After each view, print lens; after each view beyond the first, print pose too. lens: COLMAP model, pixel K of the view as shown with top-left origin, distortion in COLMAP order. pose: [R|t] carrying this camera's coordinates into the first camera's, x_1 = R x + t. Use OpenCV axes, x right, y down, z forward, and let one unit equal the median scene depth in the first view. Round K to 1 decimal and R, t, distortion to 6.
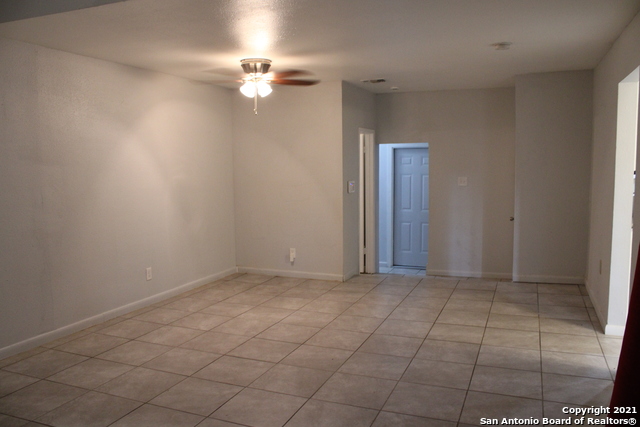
lens RADIAL K [[525.3, 0, 320.0], [0, 525.3, 213.5], [0, 0, 1]] dist [-0.168345, 0.134492]
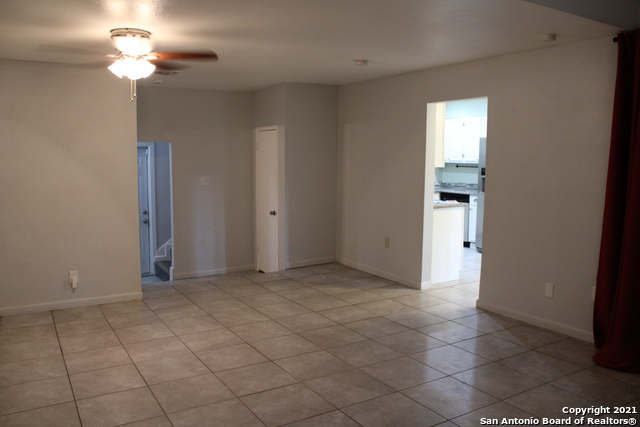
lens RADIAL K [[525.3, 0, 320.0], [0, 525.3, 213.5], [0, 0, 1]] dist [-0.168345, 0.134492]
pose [[0.595227, -0.072770, 0.800256, -0.634285], [0.073130, 0.996664, 0.036236, -0.029902], [-0.800223, 0.036954, 0.598563, 0.347821]]
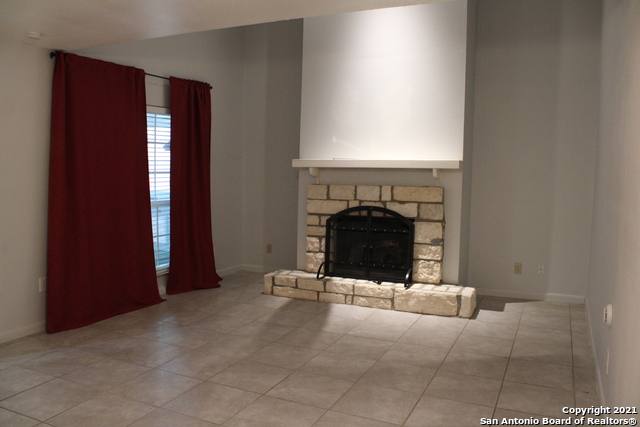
lens RADIAL K [[525.3, 0, 320.0], [0, 525.3, 213.5], [0, 0, 1]] dist [-0.168345, 0.134492]
pose [[-0.998765, -0.006702, 0.049225, -0.217665], [0.002747, 0.981894, 0.189413, -0.132225], [-0.049604, 0.189314, -0.980663, 1.383155]]
